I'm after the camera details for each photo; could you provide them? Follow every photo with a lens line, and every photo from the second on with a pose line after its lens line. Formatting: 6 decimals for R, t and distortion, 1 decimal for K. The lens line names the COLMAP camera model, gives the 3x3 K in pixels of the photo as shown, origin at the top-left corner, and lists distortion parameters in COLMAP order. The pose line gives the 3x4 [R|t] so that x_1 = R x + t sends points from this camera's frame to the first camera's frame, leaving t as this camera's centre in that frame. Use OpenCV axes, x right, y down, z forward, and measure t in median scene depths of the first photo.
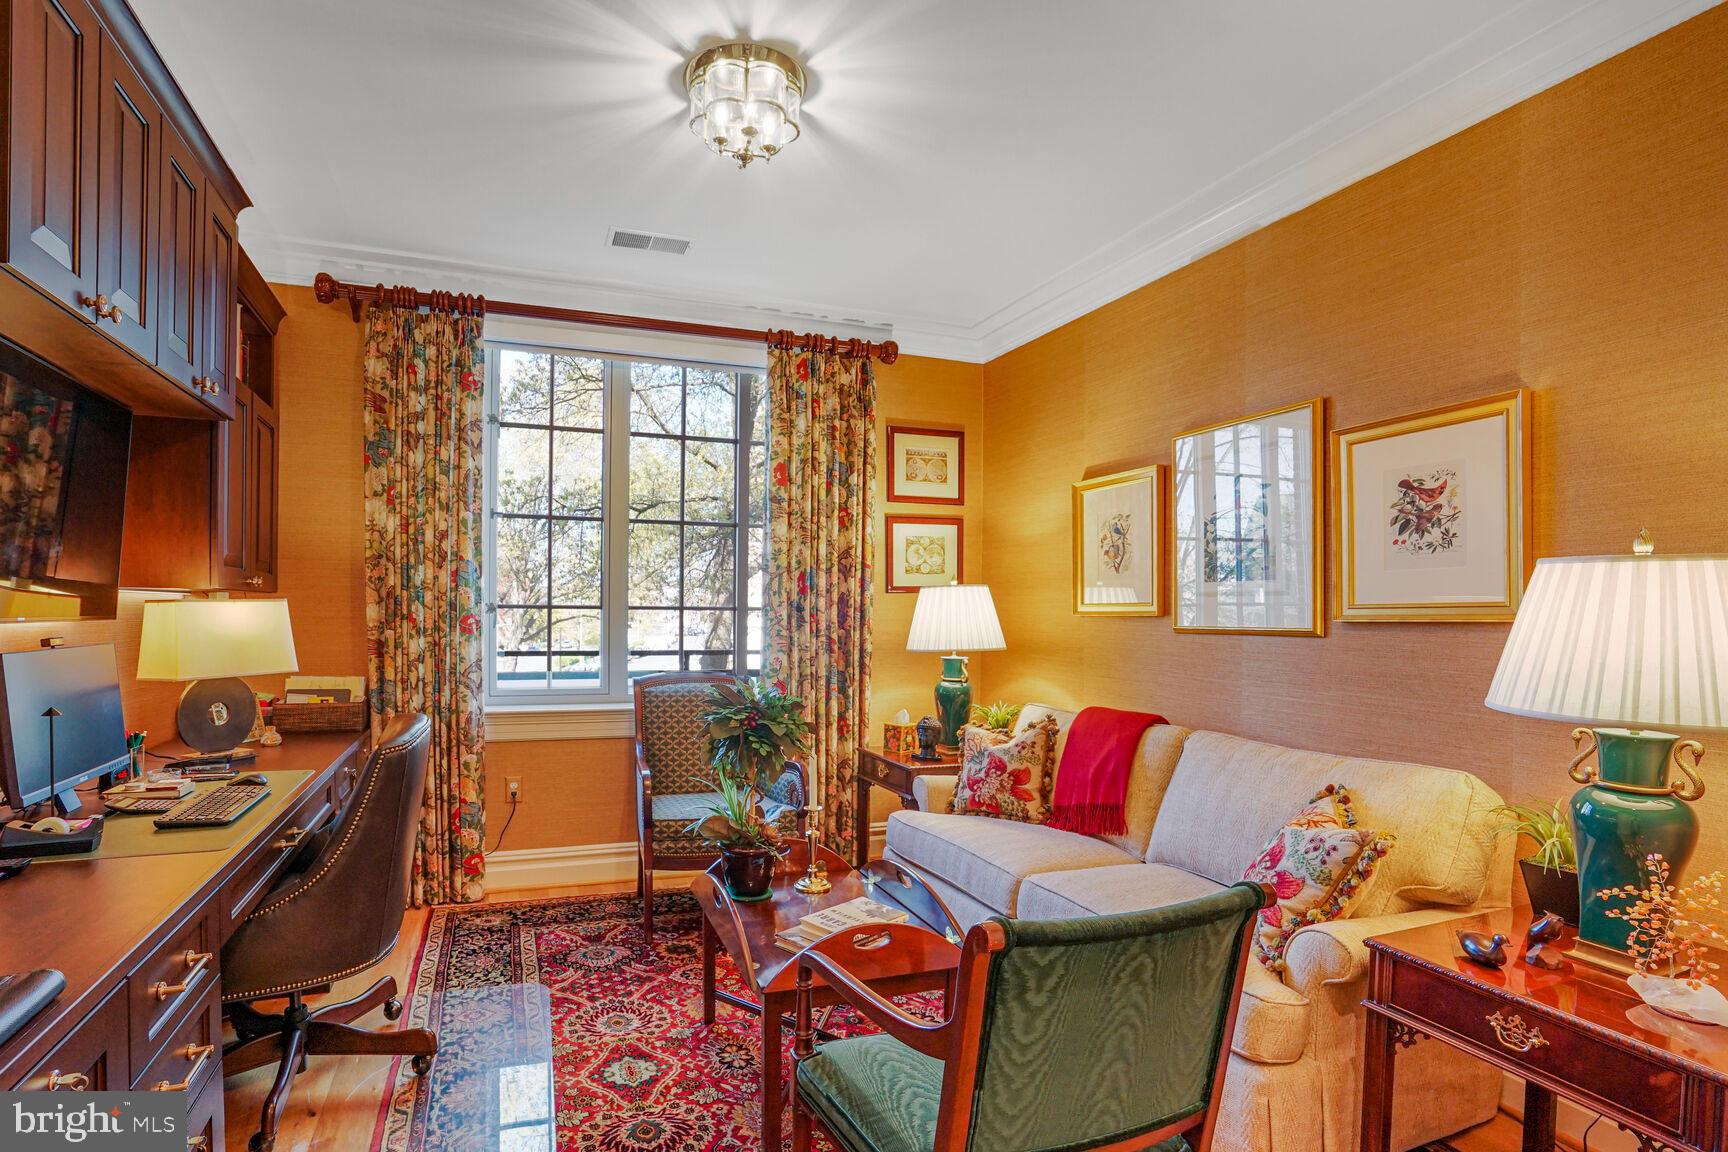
lens RADIAL K [[846.1, 0, 779.9], [0, 846.1, 612.1], [0, 0, 1]] dist [-0.070929, 0.026937]
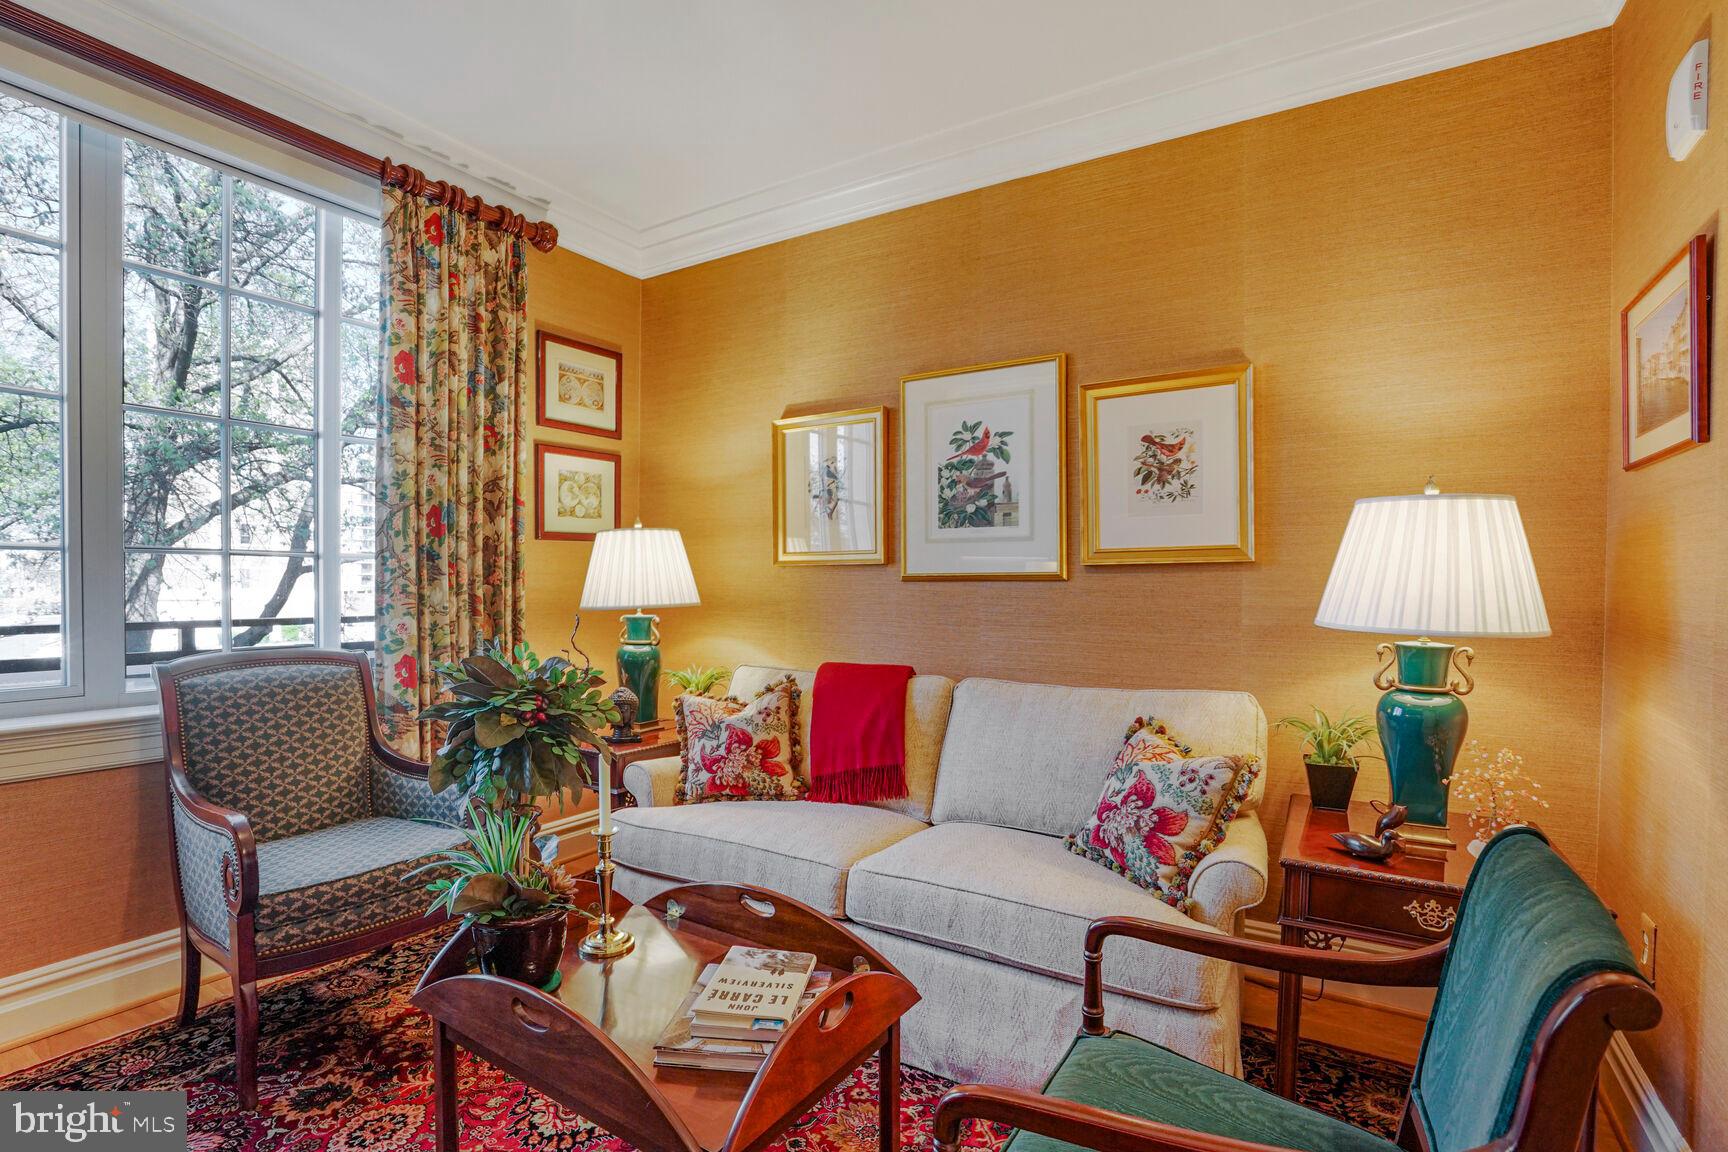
lens RADIAL K [[826.5, 0, 857.2], [0, 826.5, 591.1], [0, 0, 1]] dist [-0.062976, 0.026789]
pose [[0.773012, -0.011056, 0.634295, -0.170590], [0.004223, 0.999916, 0.012282, 0.023636], [-0.634378, -0.006816, 0.772993, 0.277830]]
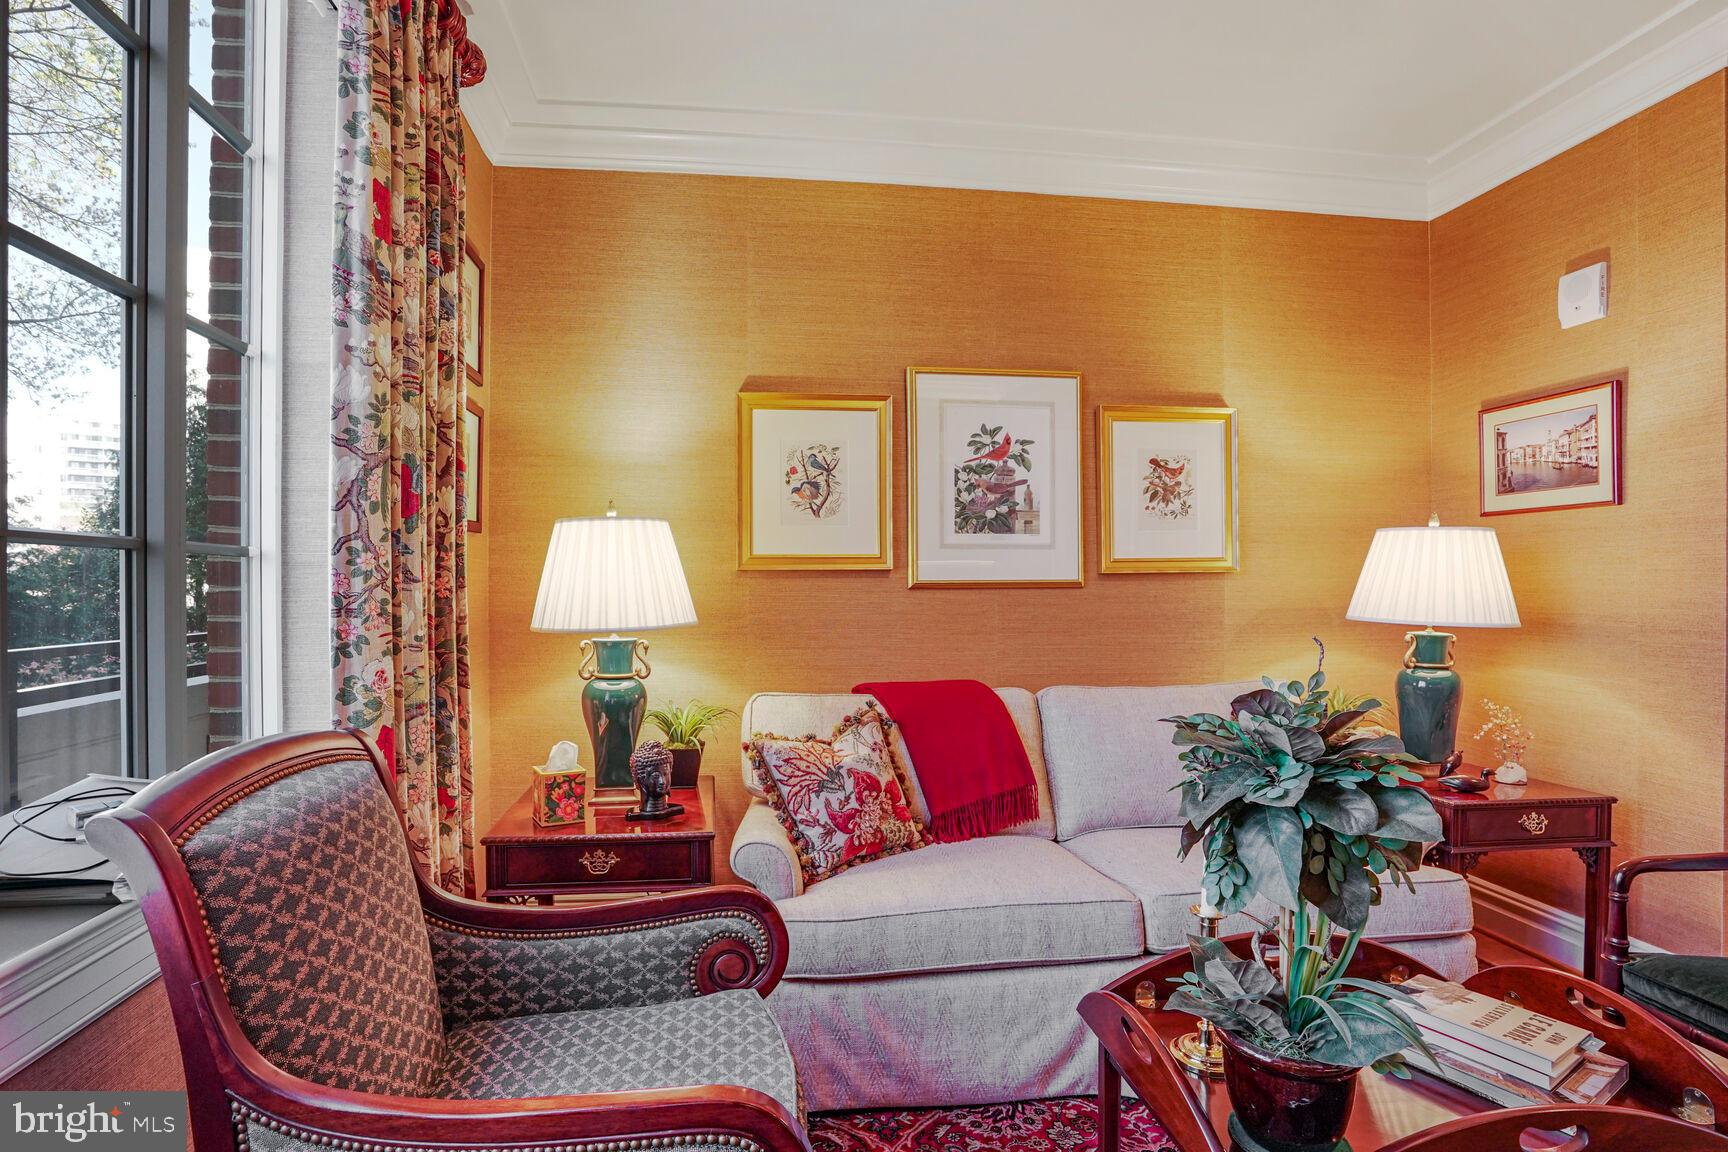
lens RADIAL K [[828.7, 0, 805.3], [0, 828.7, 586.4], [0, 0, 1]] dist [-0.063512, 0.026700]
pose [[0.220066, -0.008037, 0.975452, -0.399613], [0.003846, 0.999965, 0.007371, 0.015186], [-0.975477, 0.002129, 0.220089, 0.878476]]
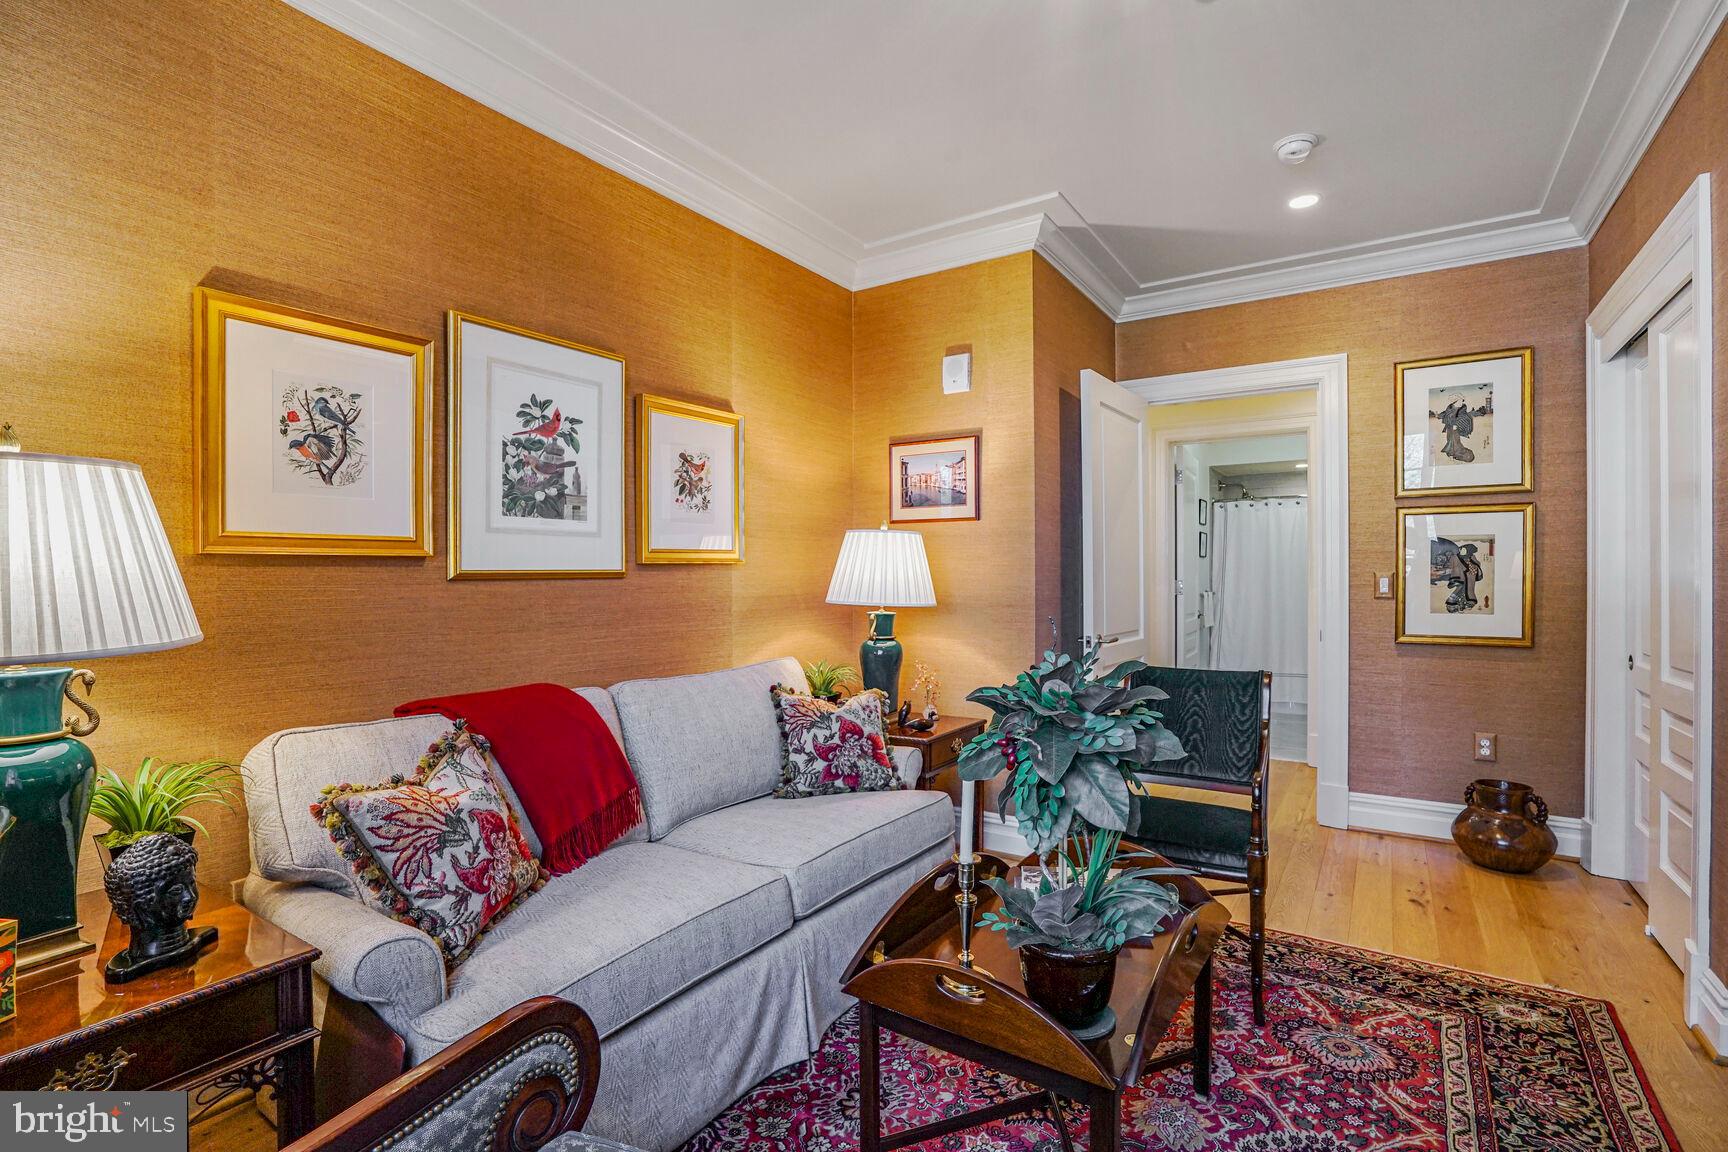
lens RADIAL K [[810.3, 0, 857.6], [0, 810.3, 577.8], [0, 0, 1]] dist [-0.067823, 0.035965]
pose [[-0.608453, -0.008499, 0.793544, -0.290371], [-0.000782, 0.999949, 0.010110, 0.015151], [-0.793589, 0.005531, -0.608428, 1.098365]]
